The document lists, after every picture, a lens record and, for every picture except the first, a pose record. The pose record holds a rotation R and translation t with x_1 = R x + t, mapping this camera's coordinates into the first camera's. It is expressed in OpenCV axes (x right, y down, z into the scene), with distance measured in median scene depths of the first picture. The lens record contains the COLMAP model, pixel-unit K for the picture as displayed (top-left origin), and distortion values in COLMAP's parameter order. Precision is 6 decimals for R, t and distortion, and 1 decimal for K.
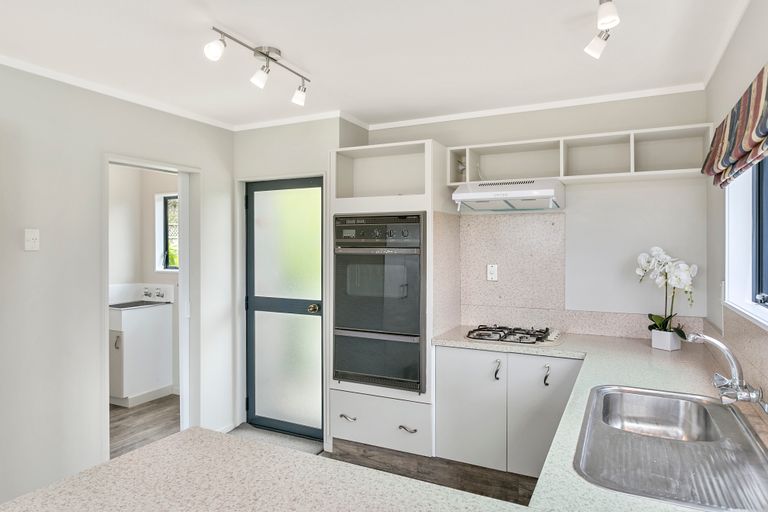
lens RADIAL K [[483.3, 0, 382.2], [0, 483.3, 242.6], [0, 0, 1]] dist [-0.002052, -0.000194]
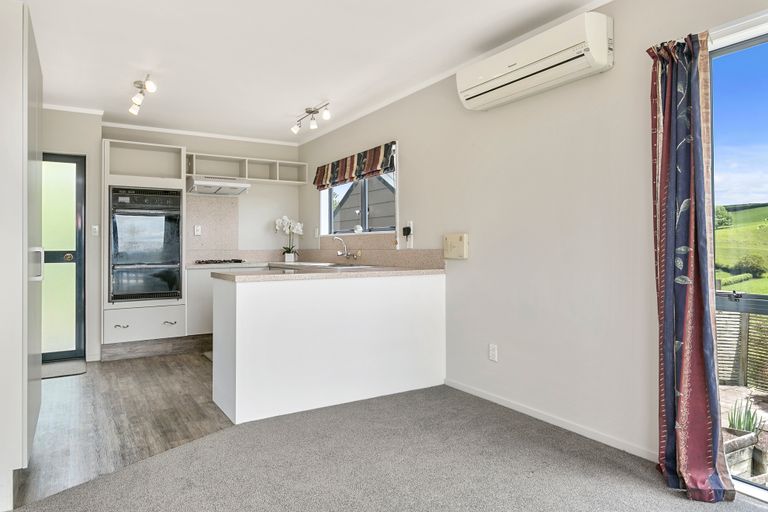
lens RADIAL K [[483.3, 0, 382.2], [0, 483.3, 242.6], [0, 0, 1]] dist [-0.002052, -0.000194]
pose [[0.515964, 0.000288, 0.856610, -0.967570], [0.001912, 0.999997, -0.001488, 0.120783], [-0.856608, 0.002406, 0.515962, -0.444974]]
